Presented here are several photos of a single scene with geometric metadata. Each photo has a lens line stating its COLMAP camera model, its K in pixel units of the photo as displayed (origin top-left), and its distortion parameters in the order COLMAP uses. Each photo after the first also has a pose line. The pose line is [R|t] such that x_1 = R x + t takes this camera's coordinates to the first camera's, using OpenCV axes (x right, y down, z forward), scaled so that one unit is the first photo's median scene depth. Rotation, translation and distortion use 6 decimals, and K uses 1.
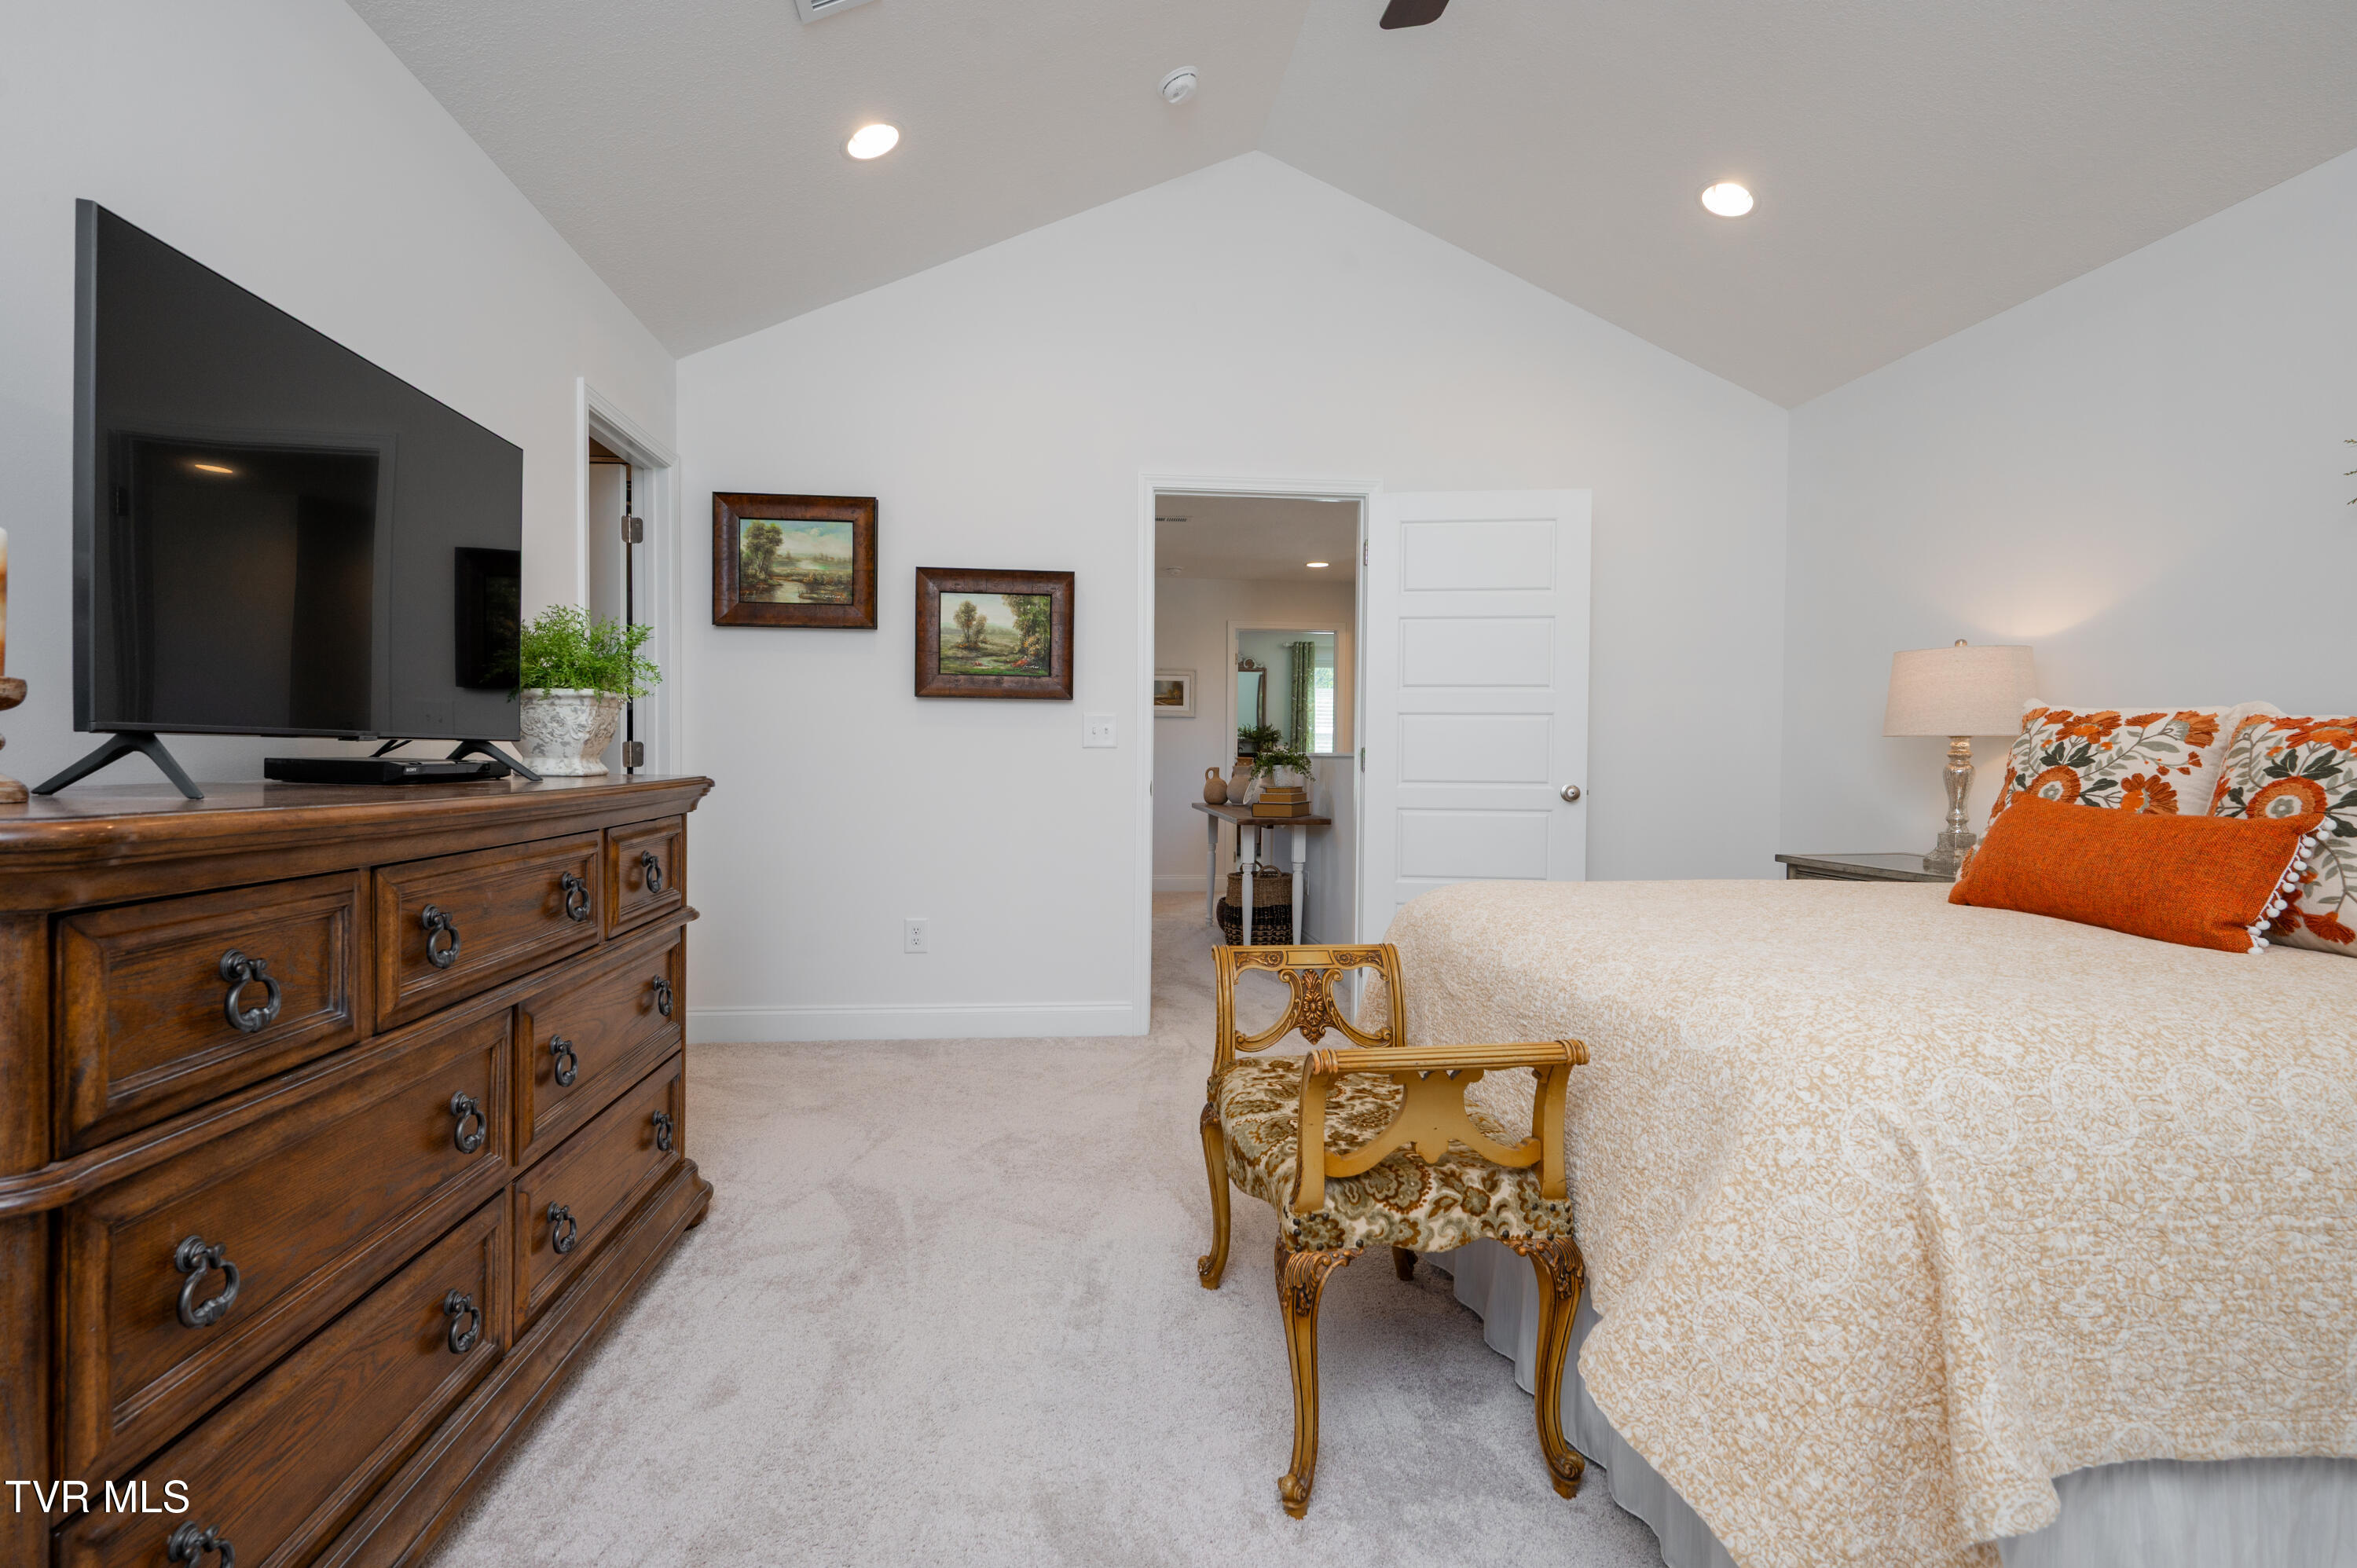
lens RADIAL K [[1111.3, 0, 1178.5], [0, 1111.3, 784.0], [0, 0, 1]] dist [-0.000656, 0.000120]
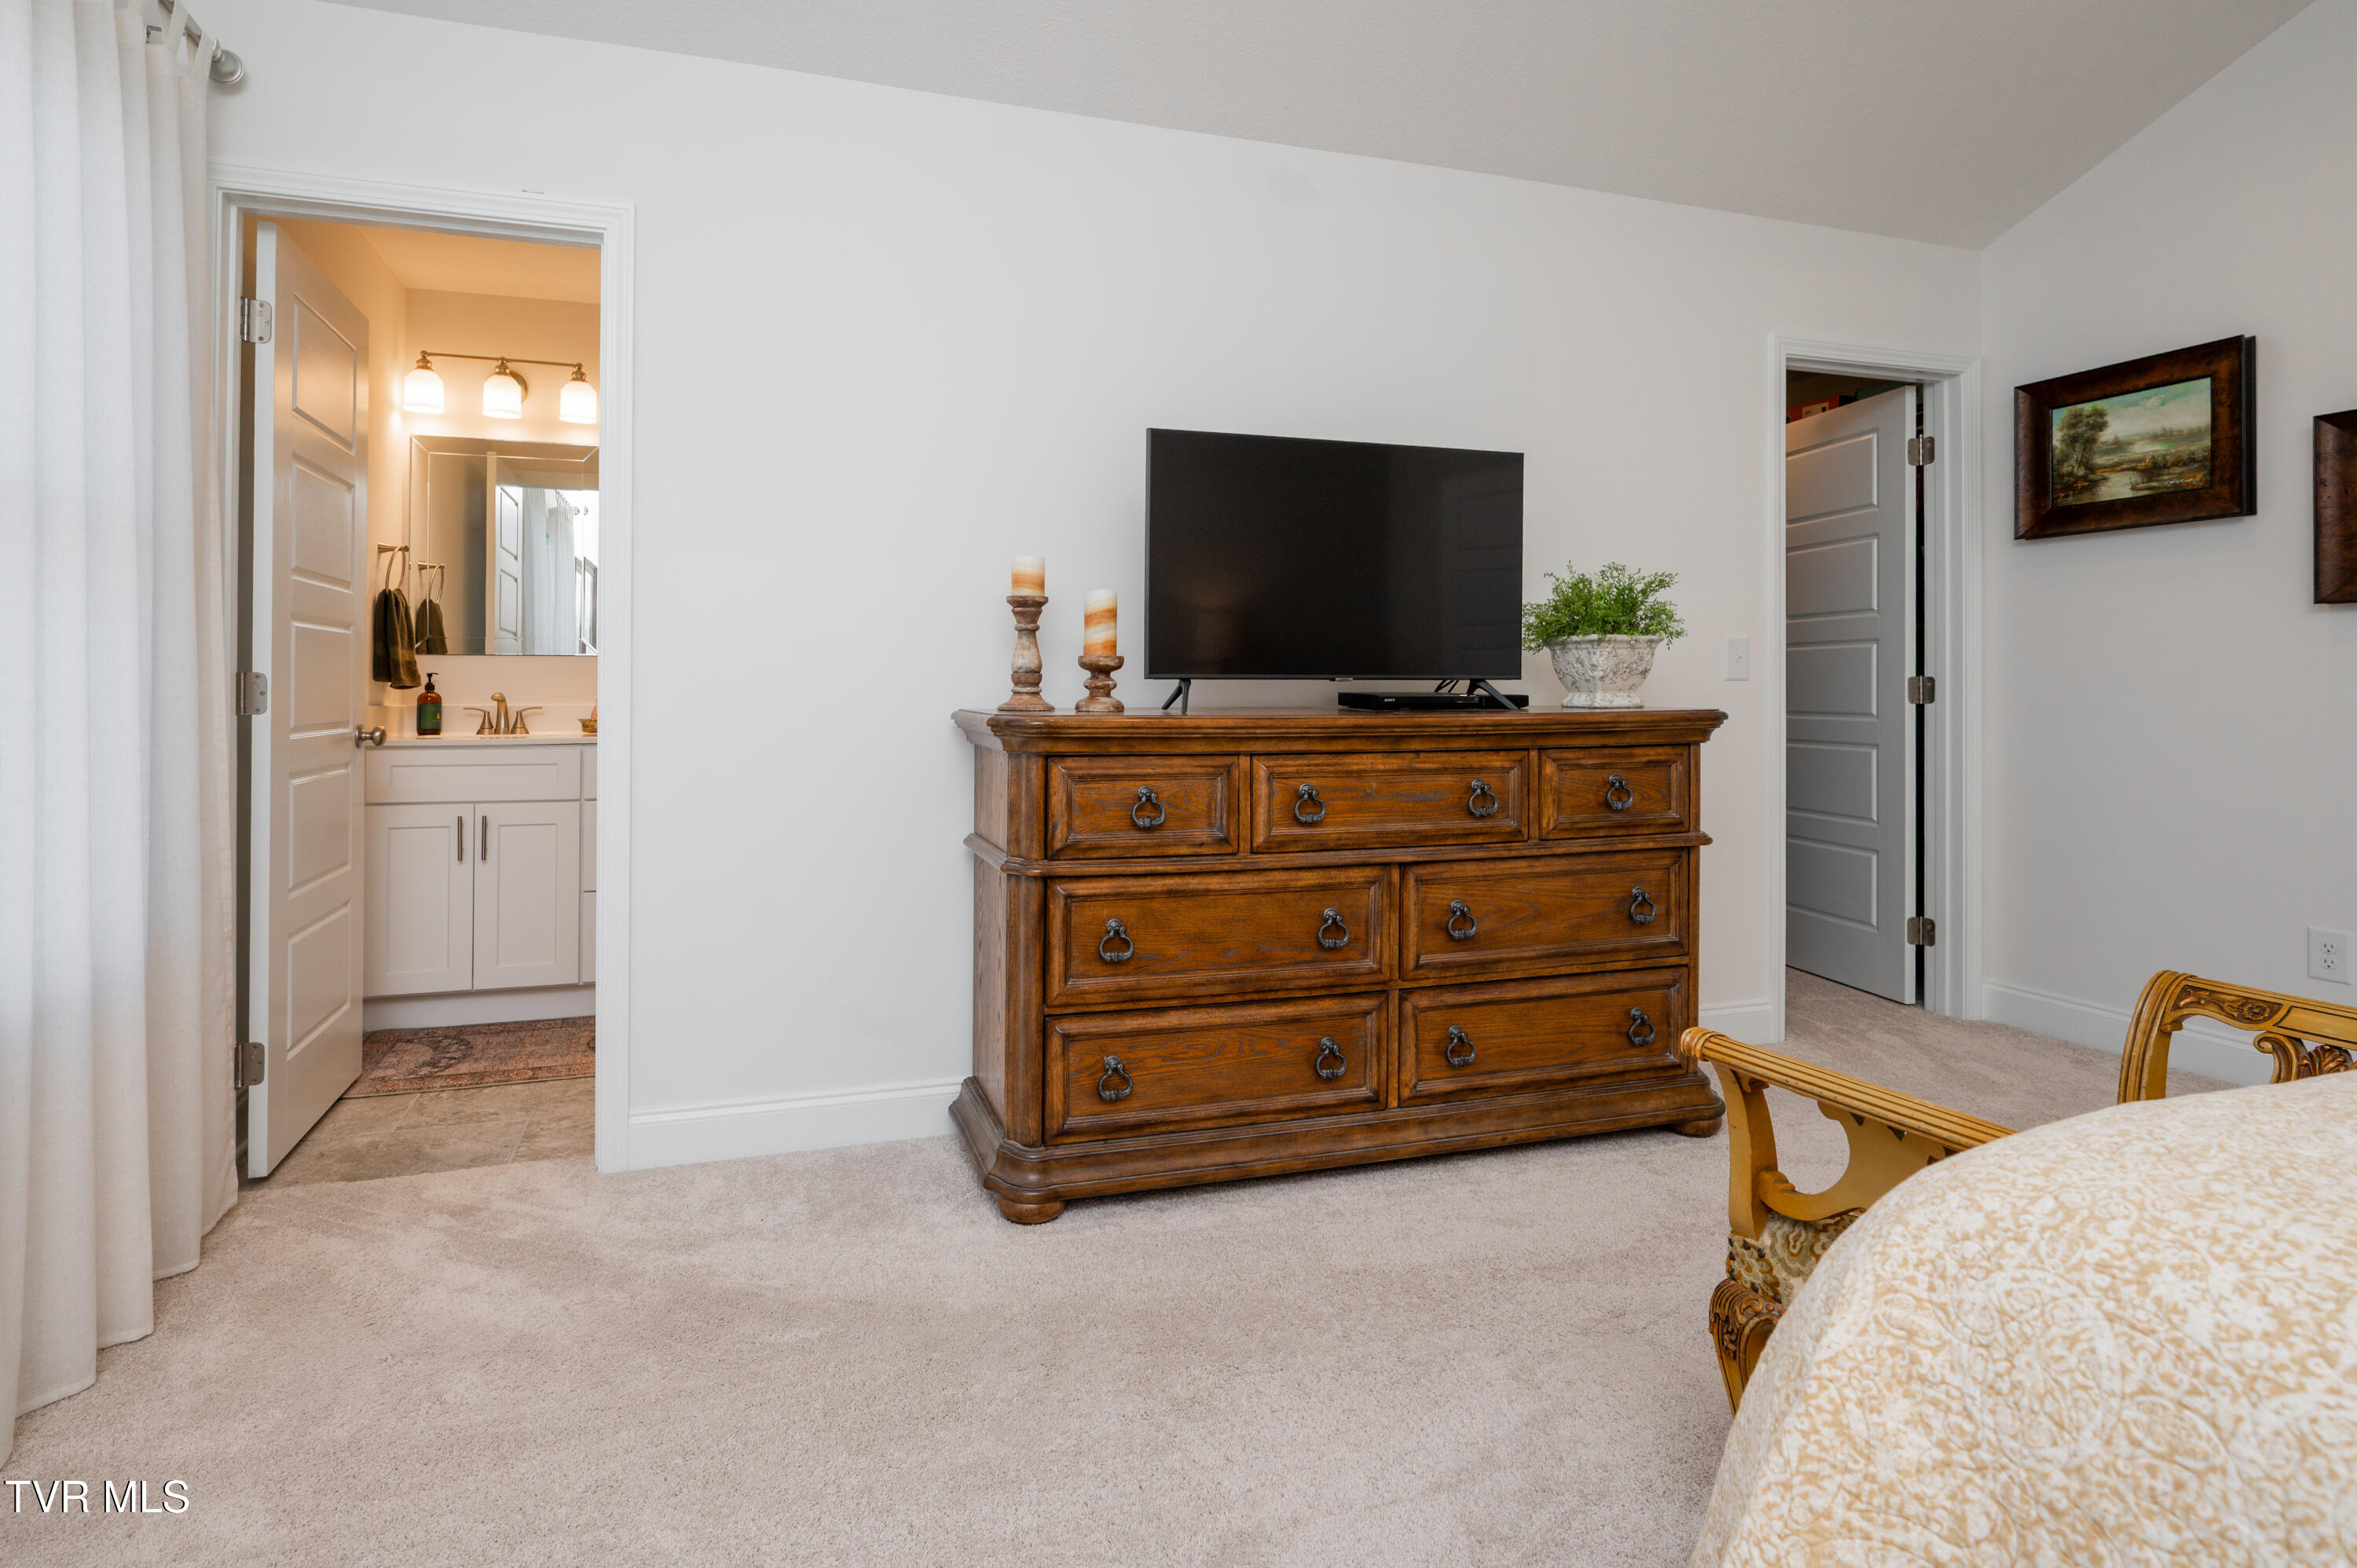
lens RADIAL K [[1241.3, 0, 1174.7], [0, 1241.3, 684.3], [0, 0, 1]] dist [-0.000221, -0.033152]
pose [[0.209140, -0.016107, -0.977753, 0.392181], [-0.020996, 0.999560, -0.020958, 0.003235], [0.977660, 0.024912, 0.208710, 0.167053]]
